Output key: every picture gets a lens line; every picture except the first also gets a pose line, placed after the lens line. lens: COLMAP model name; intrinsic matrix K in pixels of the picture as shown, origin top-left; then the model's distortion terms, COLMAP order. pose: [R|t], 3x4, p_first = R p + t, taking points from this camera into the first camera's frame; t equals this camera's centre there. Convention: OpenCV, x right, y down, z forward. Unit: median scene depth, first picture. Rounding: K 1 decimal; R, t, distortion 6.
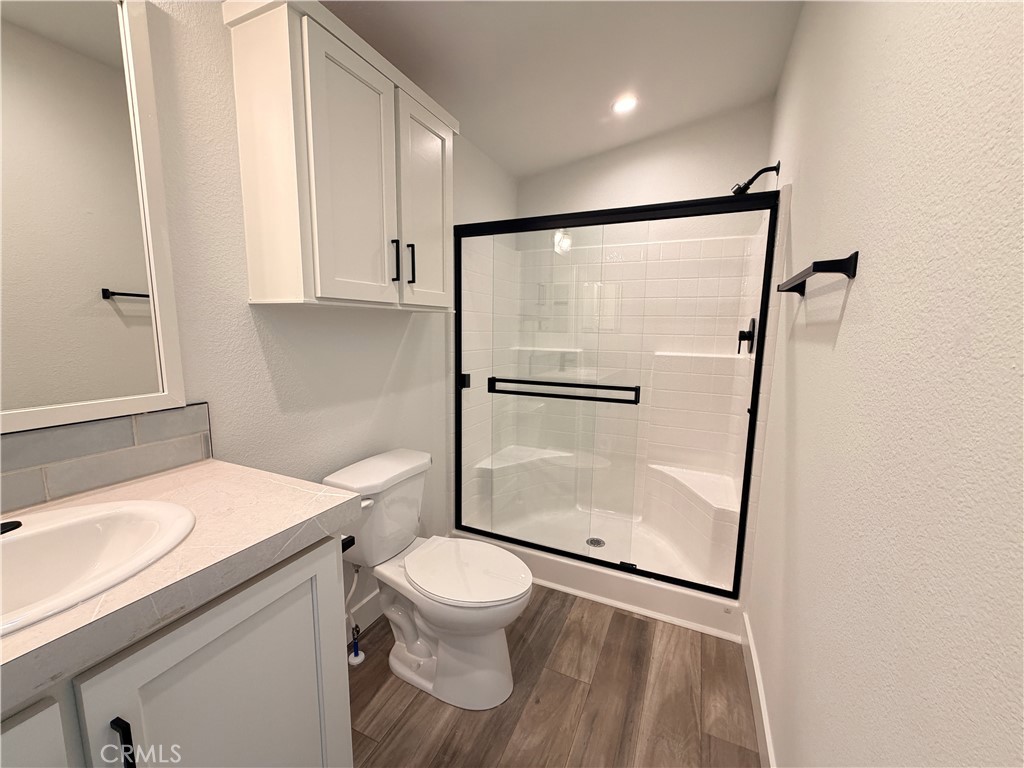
lens RADIAL K [[408.7, 0, 510.1], [0, 408.7, 384.9], [0, 0, 1]] dist [-0.000645, -0.000264]
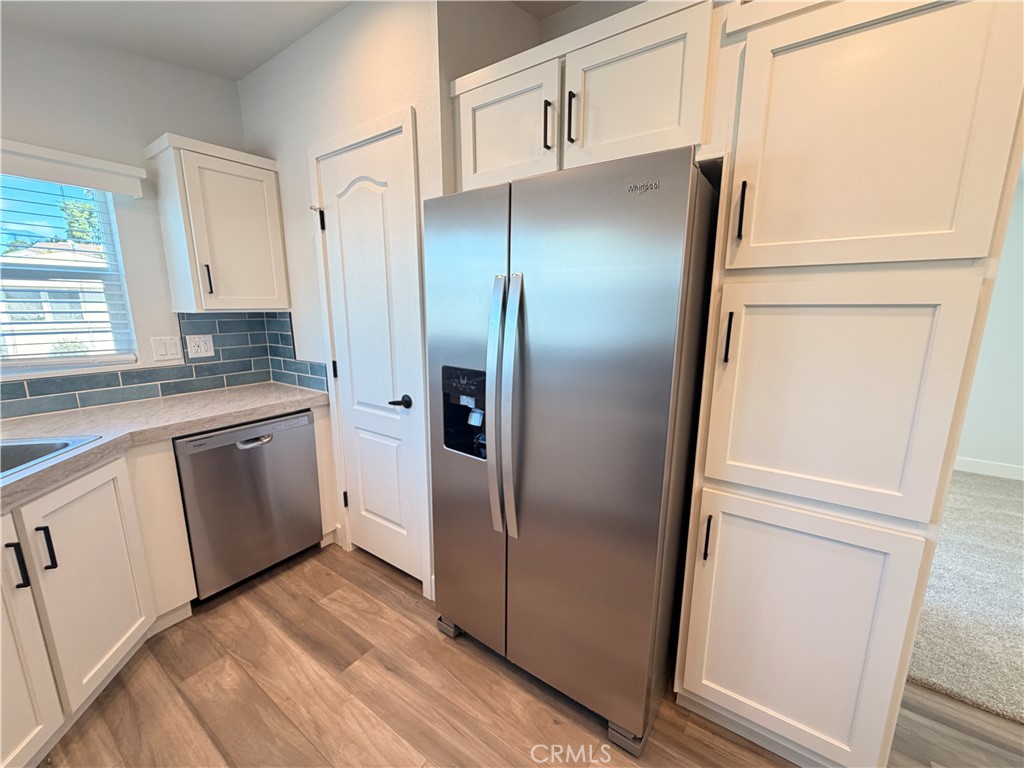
lens RADIAL K [[408.7, 0, 508.3], [0, 408.7, 384.3], [0, 0, 1]] dist [-0.000645, -0.000264]
pose [[-0.168581, 0.177285, -0.969614, 1.256938], [-0.143158, 0.968859, 0.202037, -0.304032], [0.975237, 0.172868, -0.137951, 1.680307]]
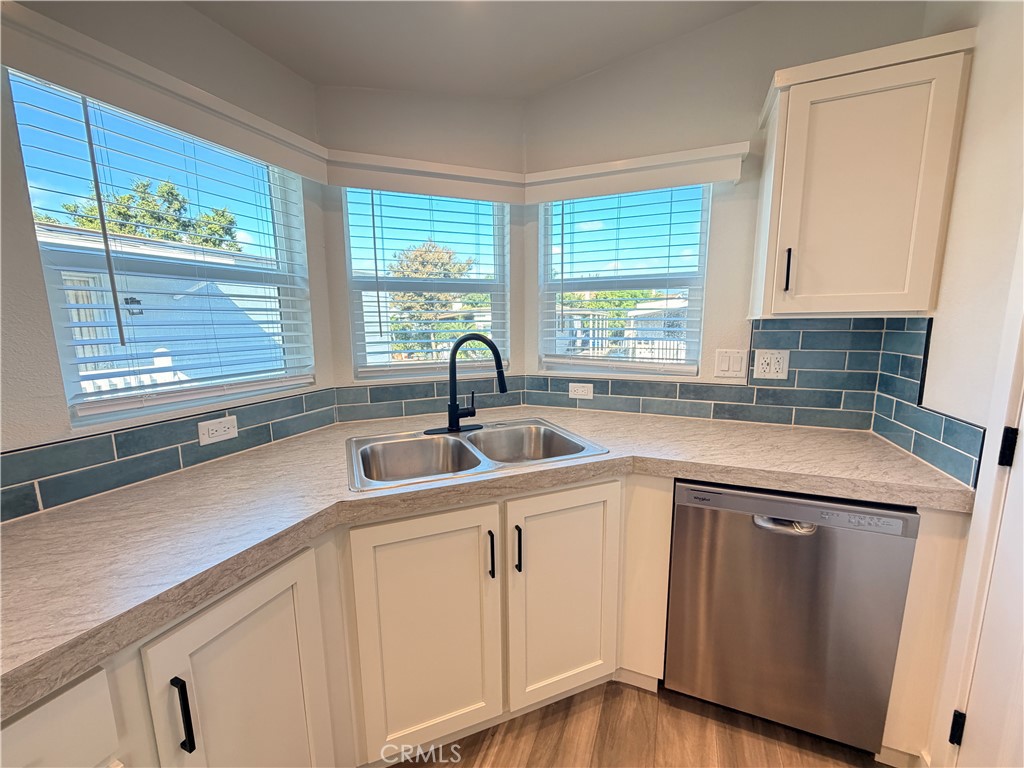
lens RADIAL K [[408.7, 0, 506.8], [0, 408.7, 384.9], [0, 0, 1]] dist [-0.000645, -0.000264]
pose [[-0.999326, 0.003692, -0.036517, 0.726211], [-0.007020, 0.957335, 0.288896, -0.239204], [0.036026, 0.288957, -0.956664, 1.408826]]
